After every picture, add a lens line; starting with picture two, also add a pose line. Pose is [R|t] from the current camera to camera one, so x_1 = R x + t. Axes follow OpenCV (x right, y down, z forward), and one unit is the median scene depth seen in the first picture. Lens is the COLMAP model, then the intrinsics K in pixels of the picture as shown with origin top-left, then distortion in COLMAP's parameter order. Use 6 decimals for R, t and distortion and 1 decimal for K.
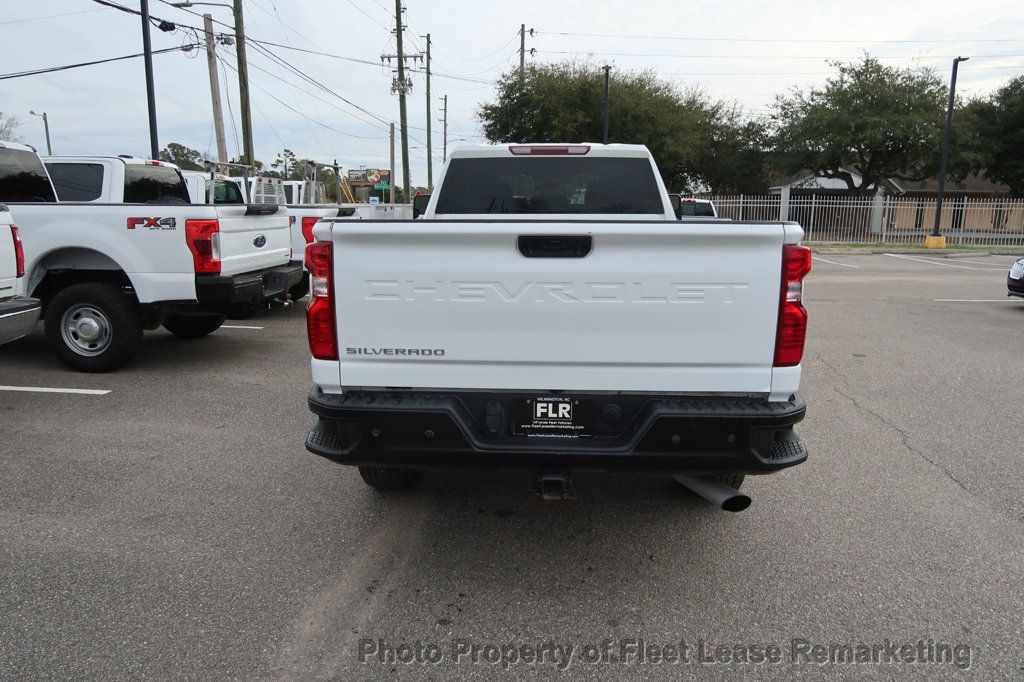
lens RADIAL K [[710.2, 0, 508.9], [0, 710.2, 338.7], [0, 0, 1]] dist [-0.025181, 0.010548]
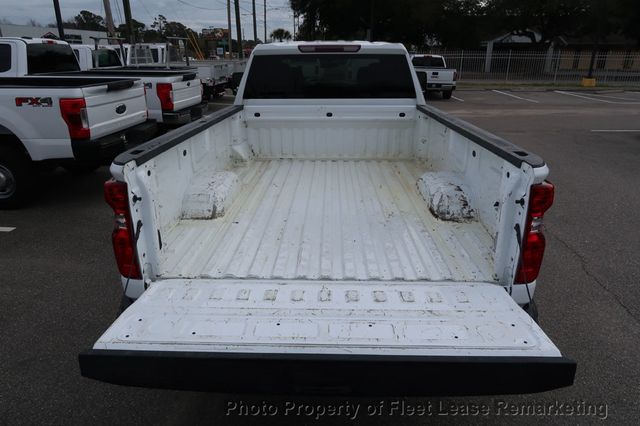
lens RADIAL K [[443.9, 0, 318.1], [0, 443.9, 211.5], [0, 0, 1]] dist [-0.025181, 0.010548]
pose [[0.999793, -0.012188, 0.016311, 0.004092], [0.009417, 0.987025, 0.160291, -0.020588], [-0.018053, -0.160104, 0.986935, 0.031458]]
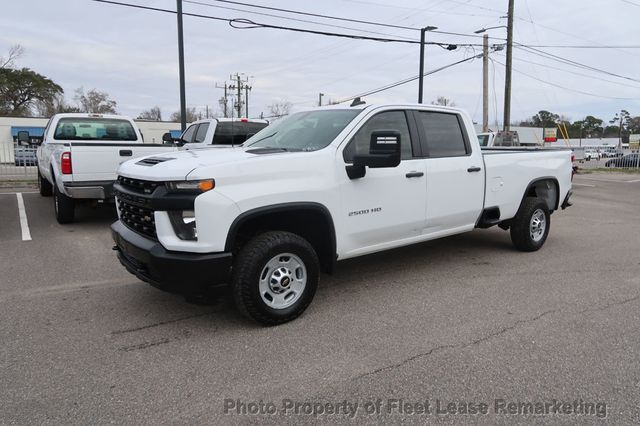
lens RADIAL K [[443.9, 0, 318.1], [0, 443.9, 211.5], [0, 0, 1]] dist [-0.025181, 0.010548]
pose [[0.614739, 0.109087, -0.781150, 0.183548], [-0.145501, 0.989076, 0.023620, -0.010218], [0.775194, 0.099138, 0.623896, 0.072496]]
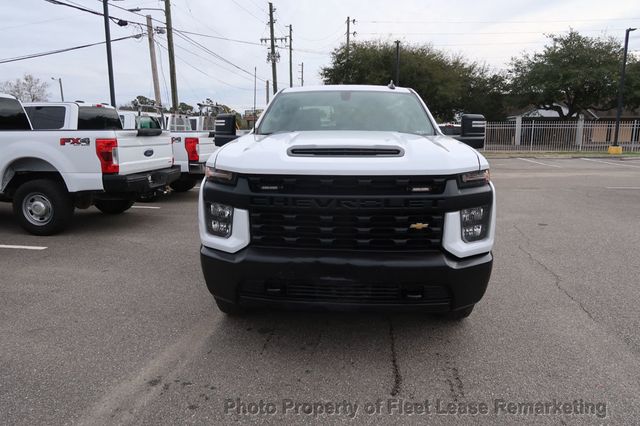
lens RADIAL K [[443.9, 0, 318.1], [0, 443.9, 211.5], [0, 0, 1]] dist [-0.025181, 0.010548]
pose [[0.998023, -0.002888, -0.062789, 0.023924], [0.002485, 0.999976, -0.006496, 0.000303], [0.062807, 0.006327, 0.998006, 0.011024]]
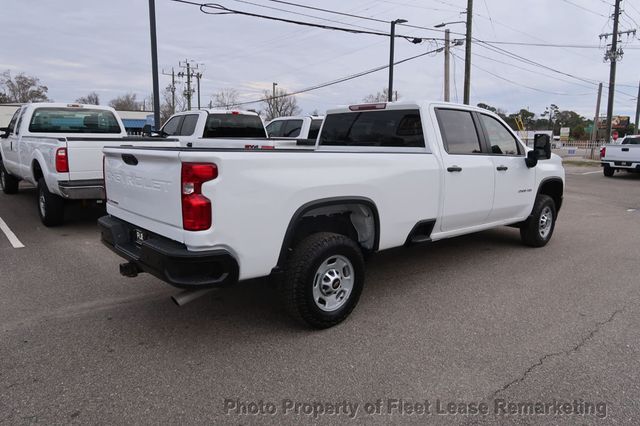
lens RADIAL K [[443.9, 0, 318.1], [0, 443.9, 211.5], [0, 0, 1]] dist [-0.025181, 0.010548]
pose [[0.706206, 0.117759, -0.698144, 0.144596], [-0.137105, 0.990151, 0.028325, -0.008761], [0.694604, 0.075716, 0.715397, 0.044247]]
